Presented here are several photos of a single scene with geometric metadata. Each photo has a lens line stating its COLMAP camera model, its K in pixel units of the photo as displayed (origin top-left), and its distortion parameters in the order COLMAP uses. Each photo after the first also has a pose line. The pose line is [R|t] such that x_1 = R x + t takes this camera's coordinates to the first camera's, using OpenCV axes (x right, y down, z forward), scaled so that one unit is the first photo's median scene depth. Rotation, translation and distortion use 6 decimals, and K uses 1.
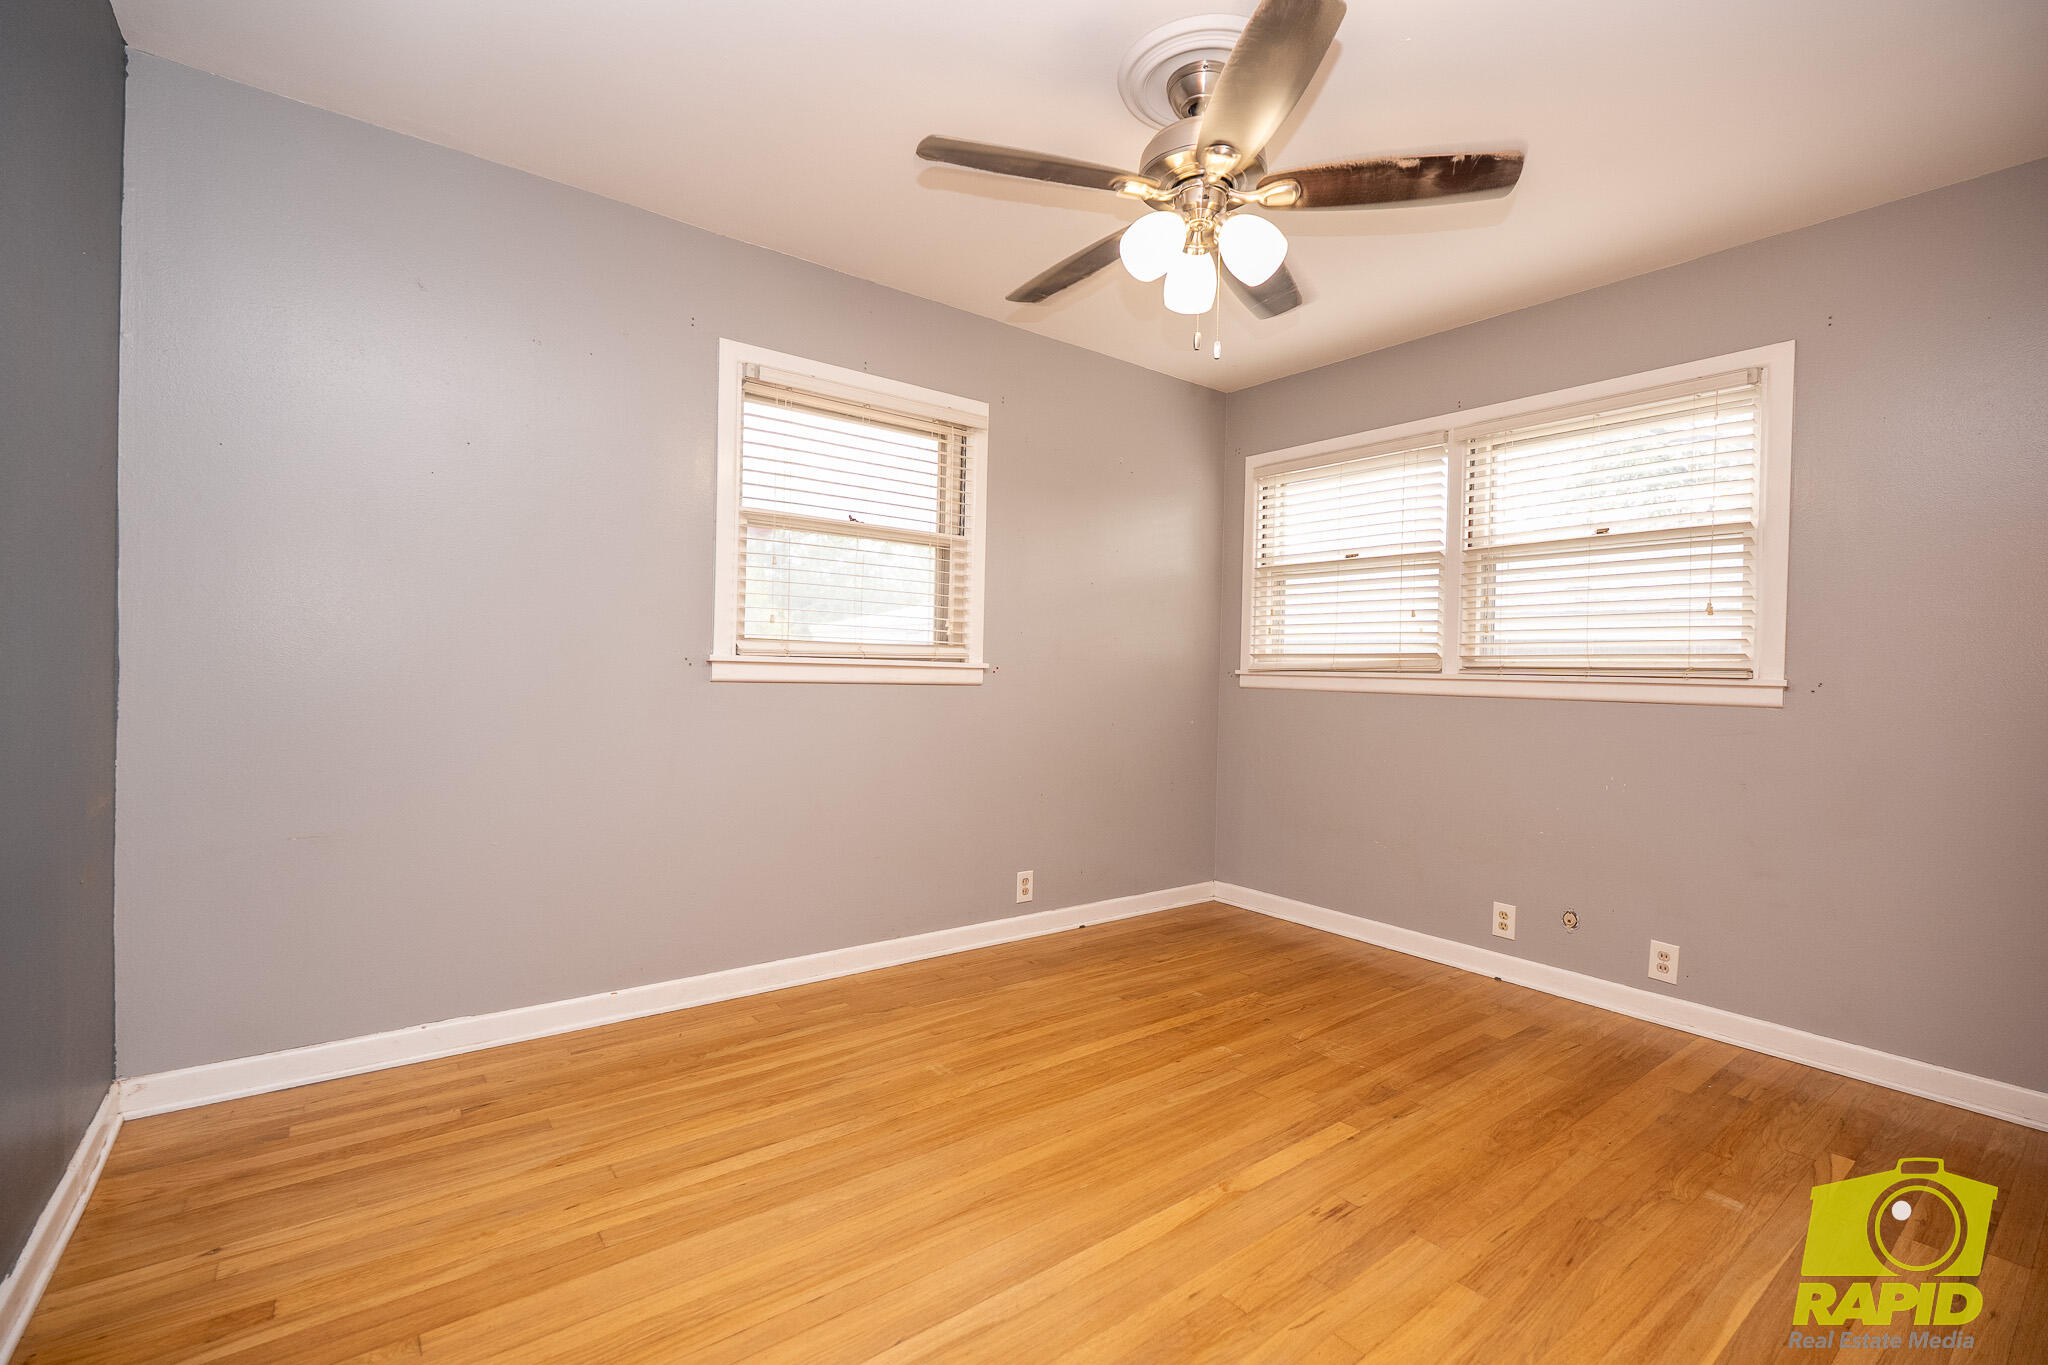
lens RADIAL K [[899.9, 0, 1024.0], [0, 899.9, 682.5], [0, 0, 1]] dist [-0.003275, 0.000719]
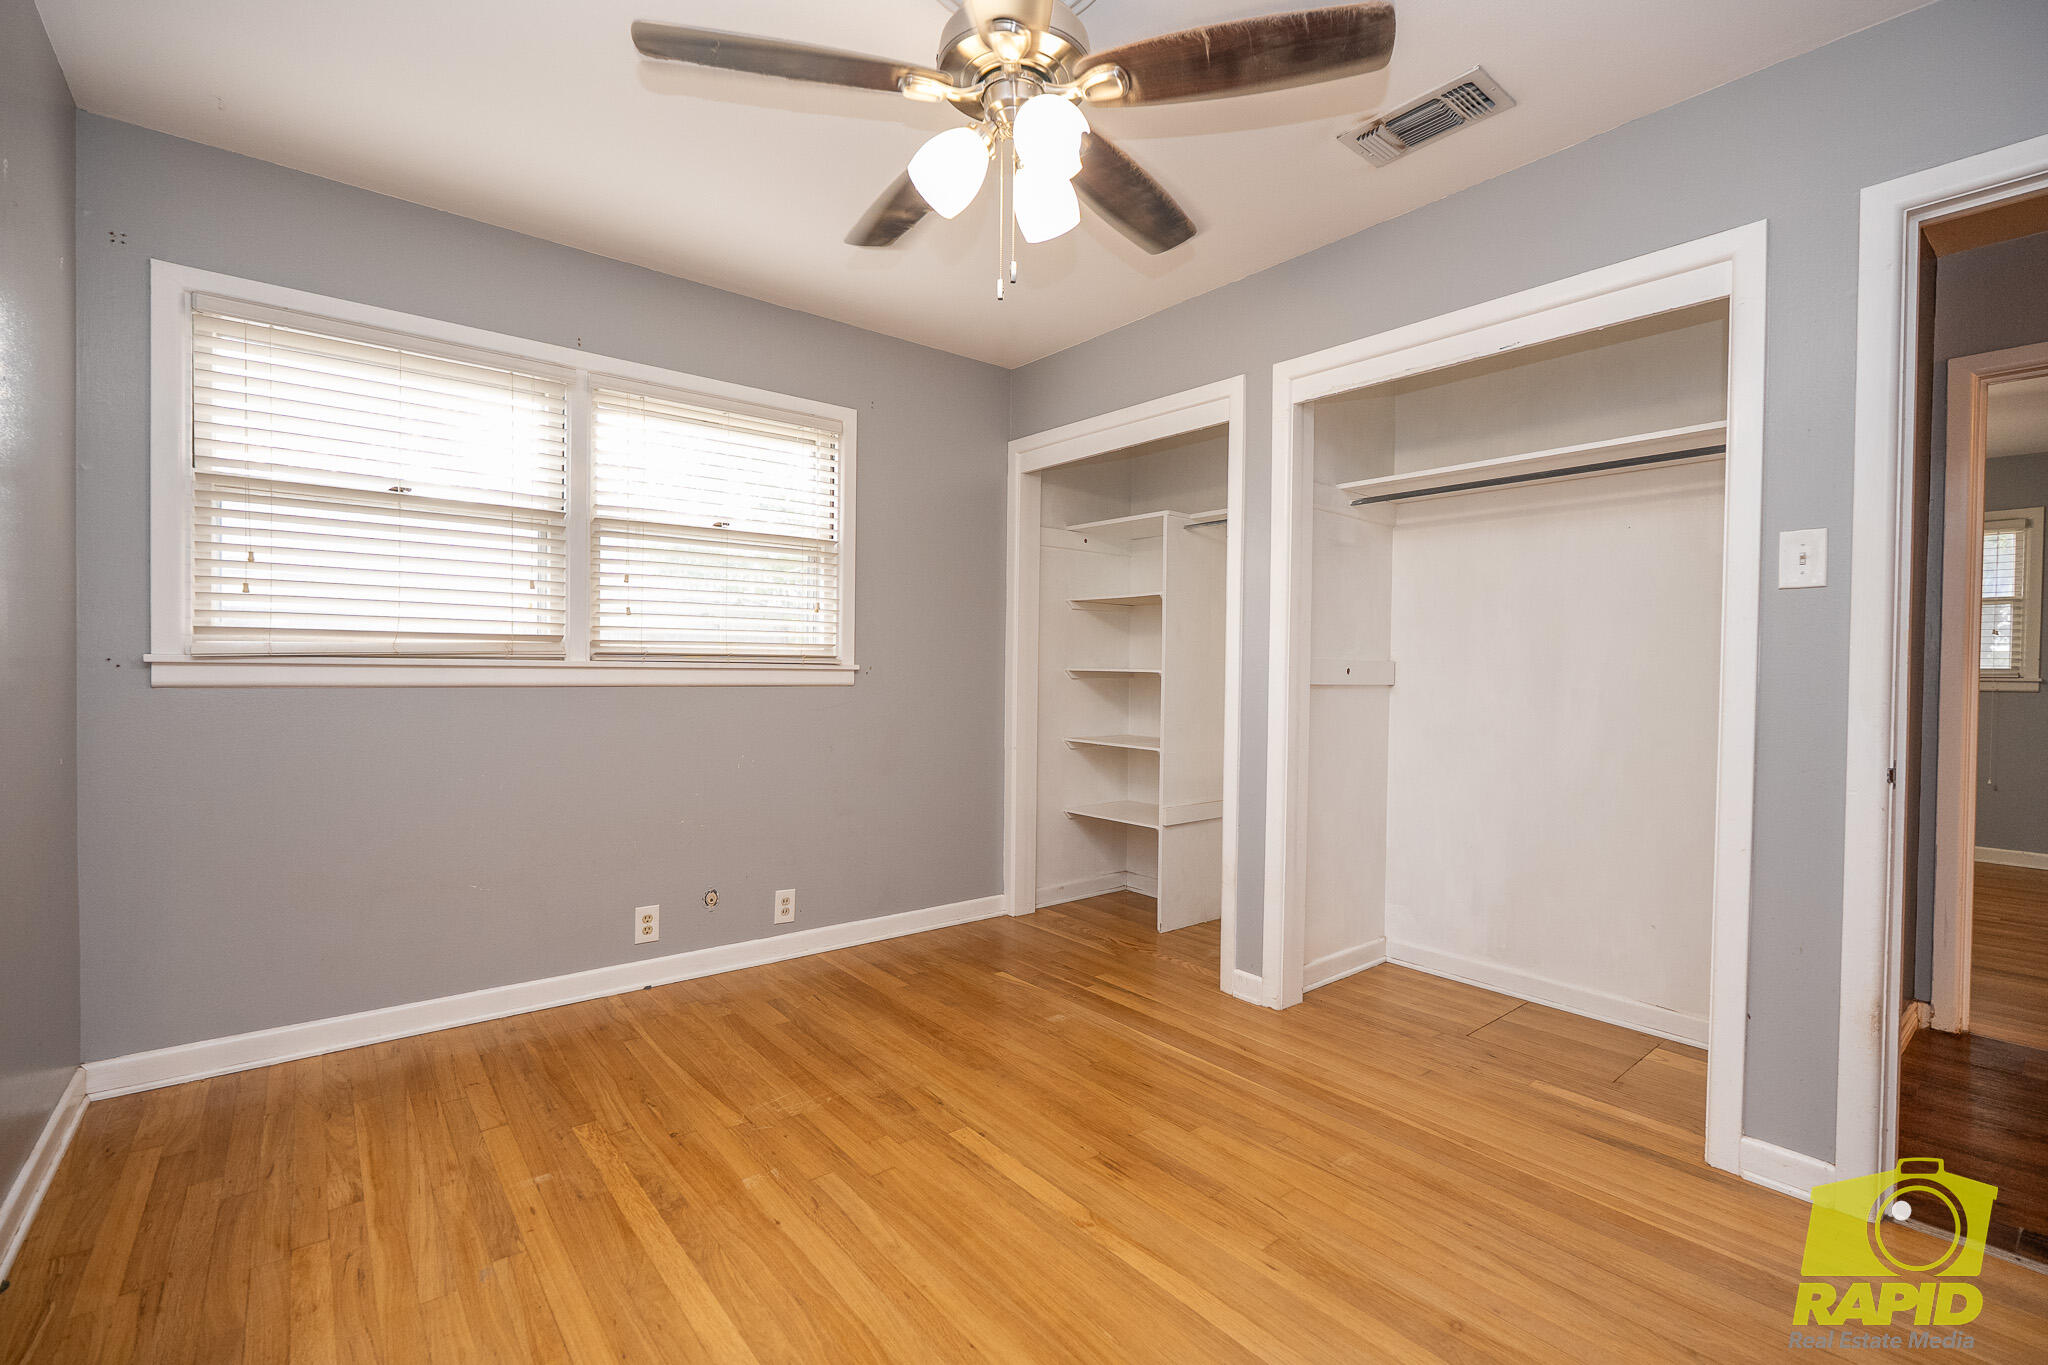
lens RADIAL K [[899.9, 0, 1024.0], [0, 899.9, 682.5], [0, 0, 1]] dist [-0.003275, 0.000719]
pose [[-0.028508, -0.042204, 0.998702, -0.459319], [-0.003397, 0.999107, 0.042124, -0.031534], [-0.999588, -0.002191, -0.028626, 0.721514]]
